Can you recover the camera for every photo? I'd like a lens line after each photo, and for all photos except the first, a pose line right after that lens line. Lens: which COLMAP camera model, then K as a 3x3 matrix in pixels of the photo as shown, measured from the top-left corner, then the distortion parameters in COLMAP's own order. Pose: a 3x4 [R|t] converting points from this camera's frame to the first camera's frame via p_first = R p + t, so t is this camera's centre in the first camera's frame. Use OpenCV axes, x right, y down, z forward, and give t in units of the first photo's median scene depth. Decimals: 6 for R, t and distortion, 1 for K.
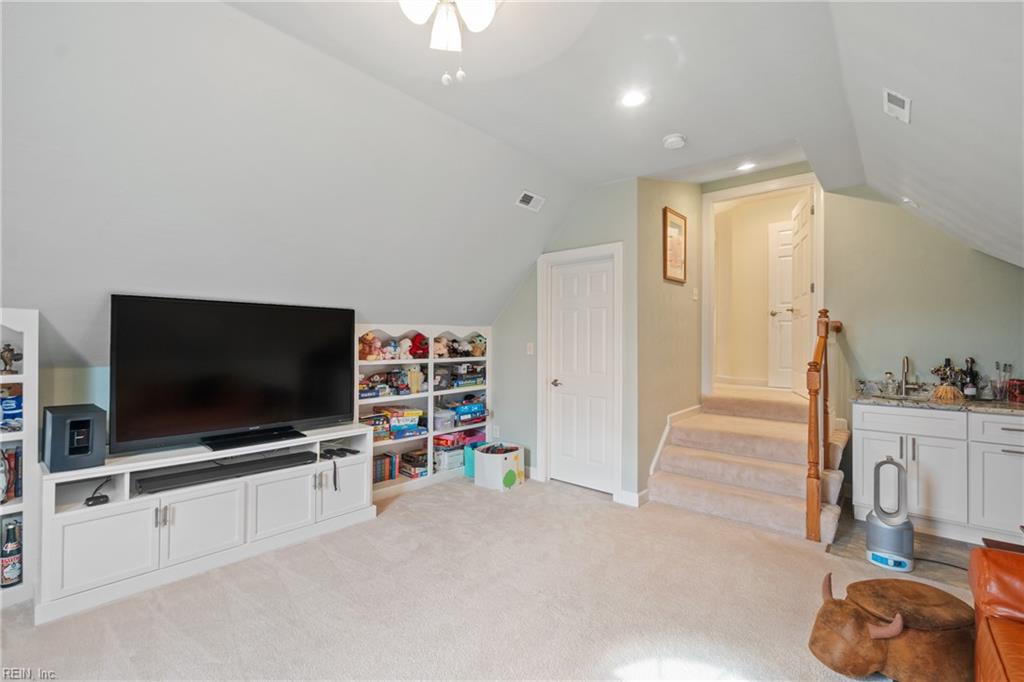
lens RADIAL K [[452.7, 0, 518.7], [0, 452.7, 336.9], [0, 0, 1]] dist [-0.004839, -0.000054]
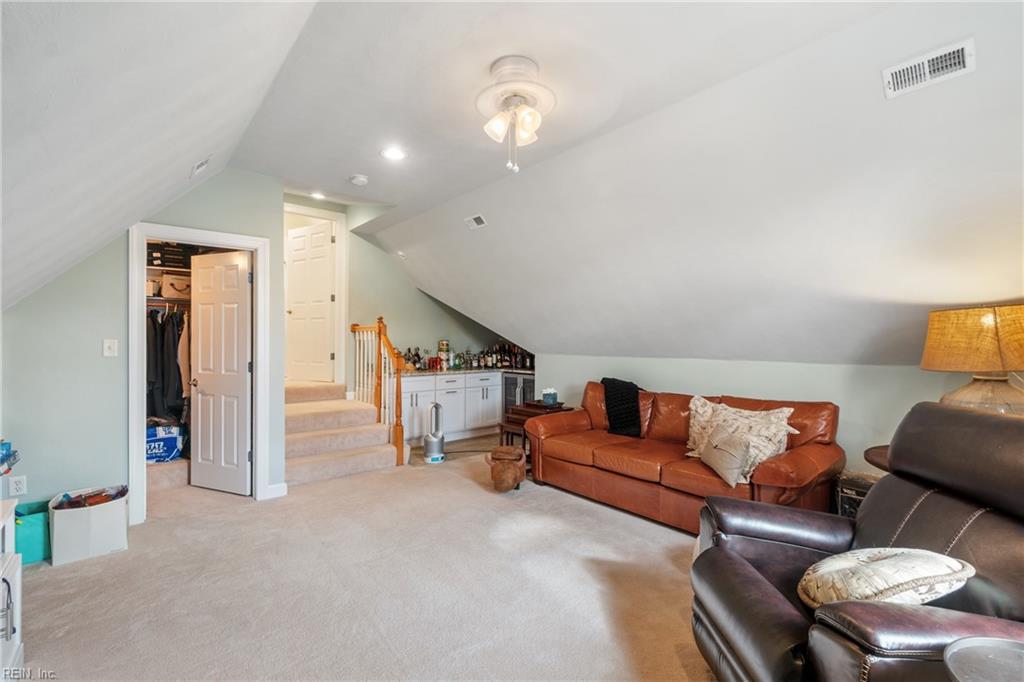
lens RADIAL K [[452.7, 0, 518.7], [0, 452.7, 336.9], [0, 0, 1]] dist [-0.004839, -0.000054]
pose [[0.143730, 0.000653, 0.989617, -0.752238], [-0.011282, 0.999936, 0.000979, -0.001044], [-0.989553, -0.011306, 0.143729, 0.334511]]
